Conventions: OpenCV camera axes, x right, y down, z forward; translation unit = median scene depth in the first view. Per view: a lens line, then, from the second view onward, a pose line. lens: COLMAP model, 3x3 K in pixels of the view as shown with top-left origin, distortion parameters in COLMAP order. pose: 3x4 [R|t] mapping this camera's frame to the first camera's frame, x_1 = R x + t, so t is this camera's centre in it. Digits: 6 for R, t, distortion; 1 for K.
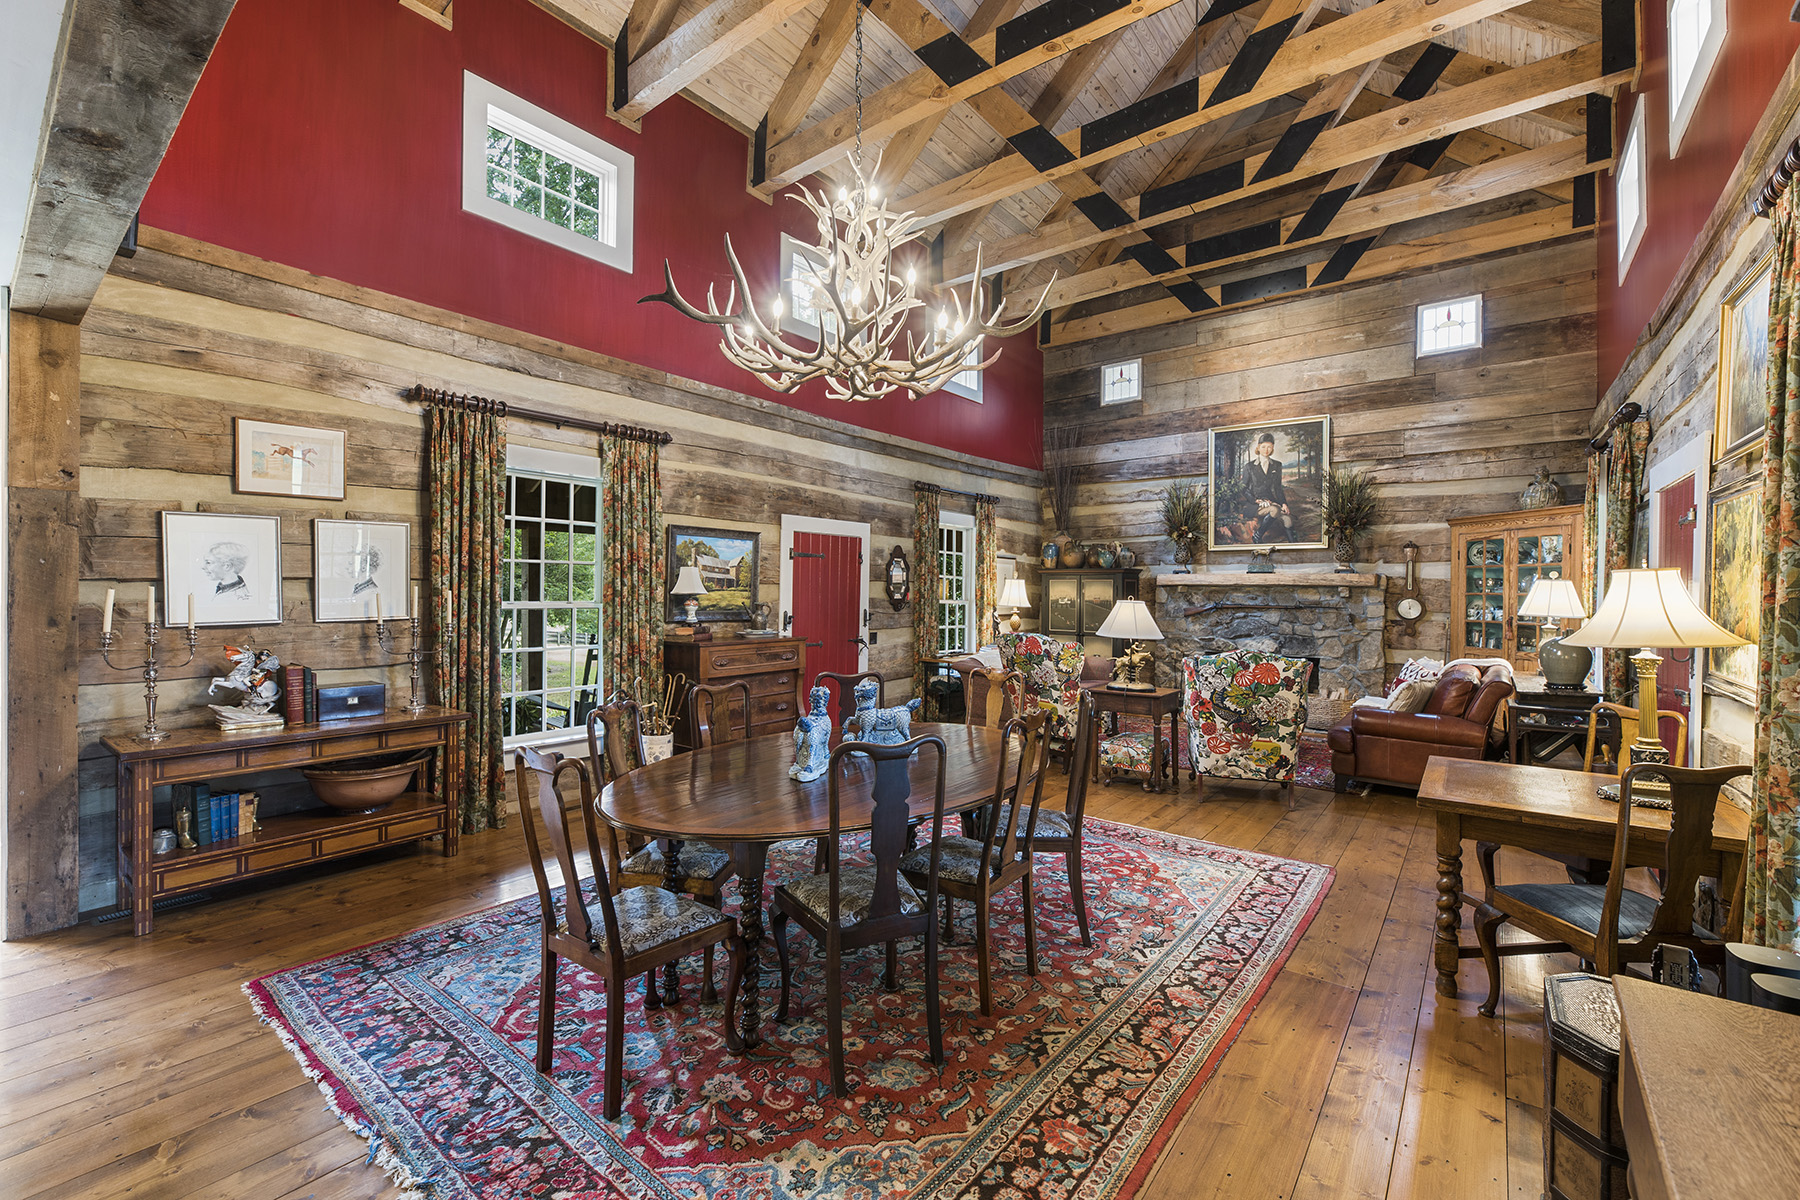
lens RADIAL K [[751.9, 0, 899.6], [0, 751.9, 597.1], [0, 0, 1]] dist [-0.000044, -0.000002]
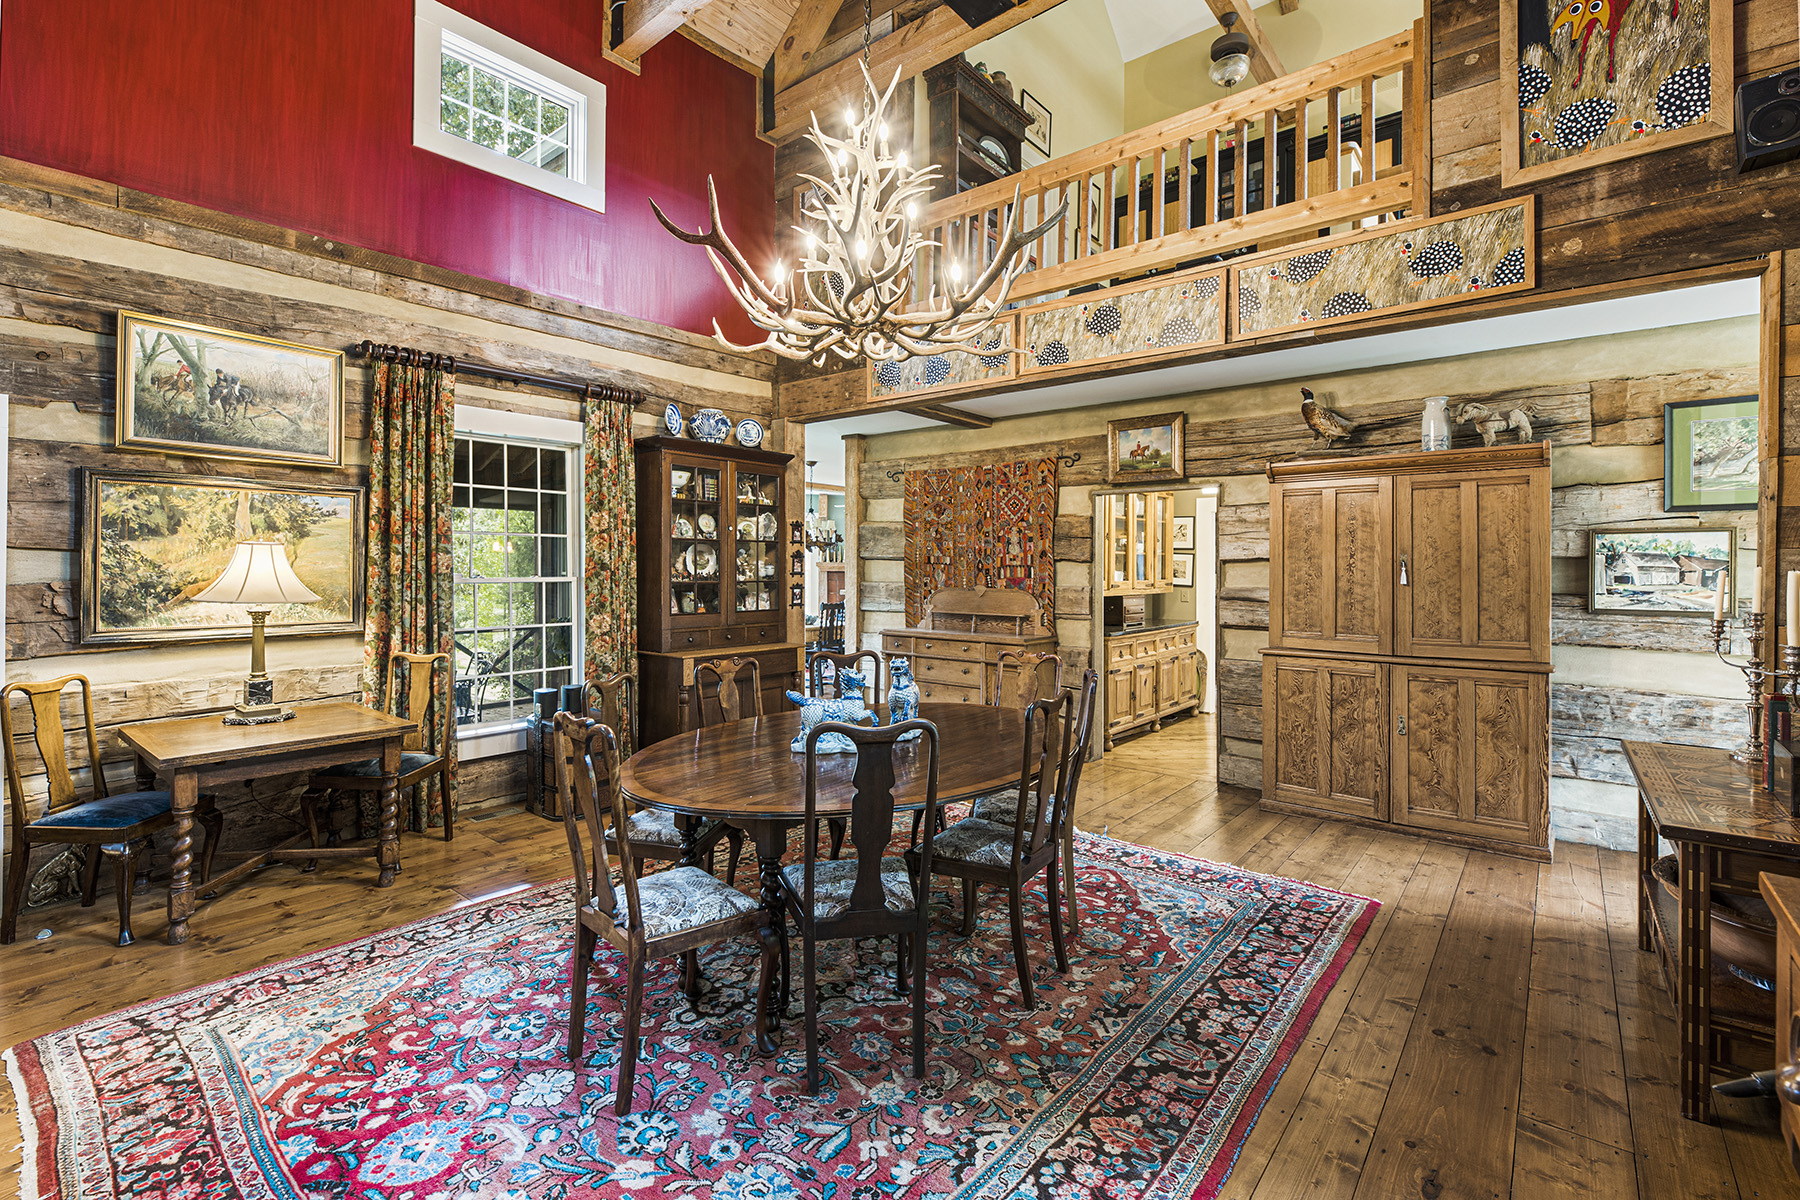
lens RADIAL K [[803.2, 0, 888.6], [0, 803.2, 563.1], [0, 0, 1]] dist [-0.000029, -0.000005]
pose [[-0.999395, -0.009075, 0.033573, -0.110453], [-0.008910, 0.999947, 0.005072, -0.013541], [-0.033617, 0.004770, -0.999423, 1.824532]]
